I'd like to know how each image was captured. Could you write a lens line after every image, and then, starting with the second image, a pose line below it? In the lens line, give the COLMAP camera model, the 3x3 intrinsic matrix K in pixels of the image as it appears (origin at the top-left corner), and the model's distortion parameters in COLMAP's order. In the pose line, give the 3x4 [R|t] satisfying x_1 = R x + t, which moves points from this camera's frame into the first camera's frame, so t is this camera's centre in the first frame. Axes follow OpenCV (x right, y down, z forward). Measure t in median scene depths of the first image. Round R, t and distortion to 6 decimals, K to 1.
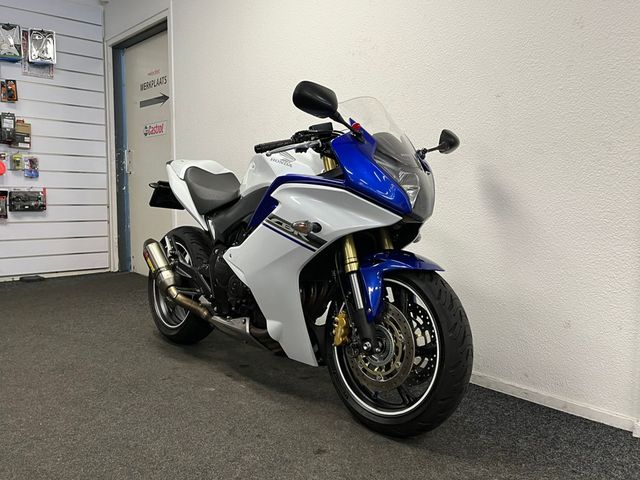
lens RADIAL K [[557.5, 0, 320.0], [0, 557.5, 240.0], [0, 0, 1]] dist [0.042242, -0.007228]
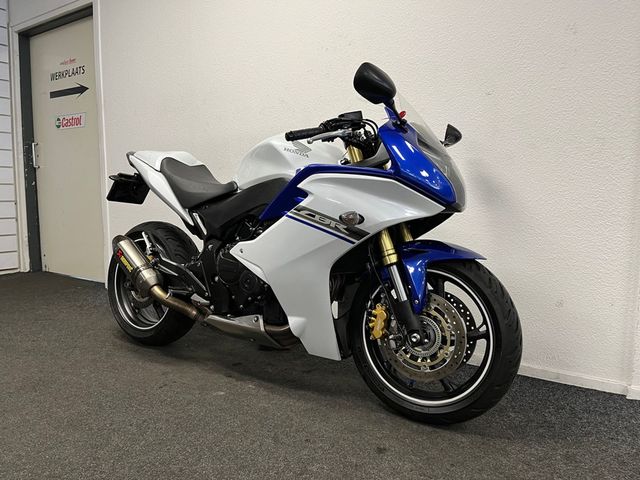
lens RADIAL K [[490.8, 0, 316.0], [0, 490.8, 244.7], [0, 0, 1]] dist [0.084792, -0.119107]
pose [[0.968347, -0.027499, 0.248087, -0.259599], [0.021719, 0.999426, 0.026008, -0.001584], [-0.248660, -0.019796, 0.968389, 0.172317]]
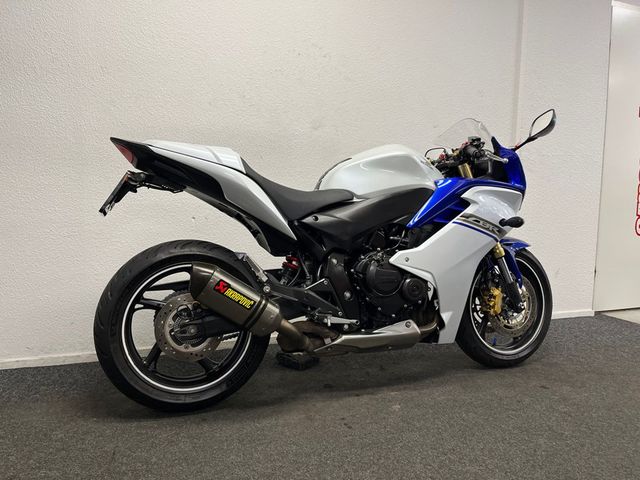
lens RADIAL K [[490.8, 0, 316.0], [0, 490.8, 244.7], [0, 0, 1]] dist [0.084792, -0.119107]
pose [[0.351048, -0.096126, 0.931410, -1.062815], [0.067491, 0.994727, 0.077223, -0.077801], [-0.933922, 0.035753, 0.355685, 0.897097]]
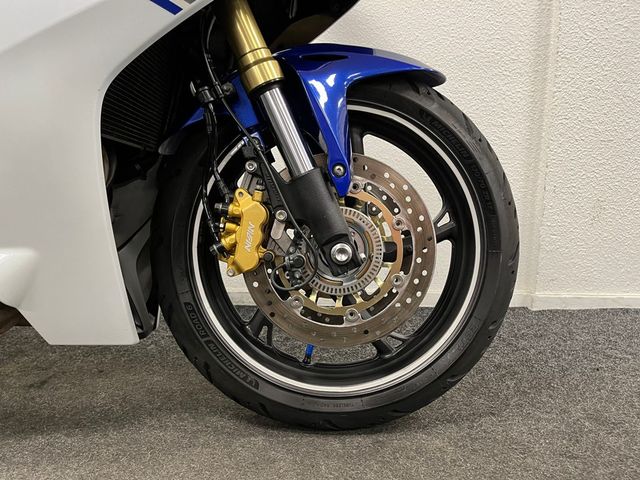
lens RADIAL K [[490.8, 0, 316.0], [0, 490.8, 244.7], [0, 0, 1]] dist [0.084792, -0.119107]
pose [[0.673015, -0.137024, 0.726825, -0.176092], [0.066602, 0.989925, 0.124953, 0.117298], [-0.736624, -0.035687, 0.675360, 0.659621]]
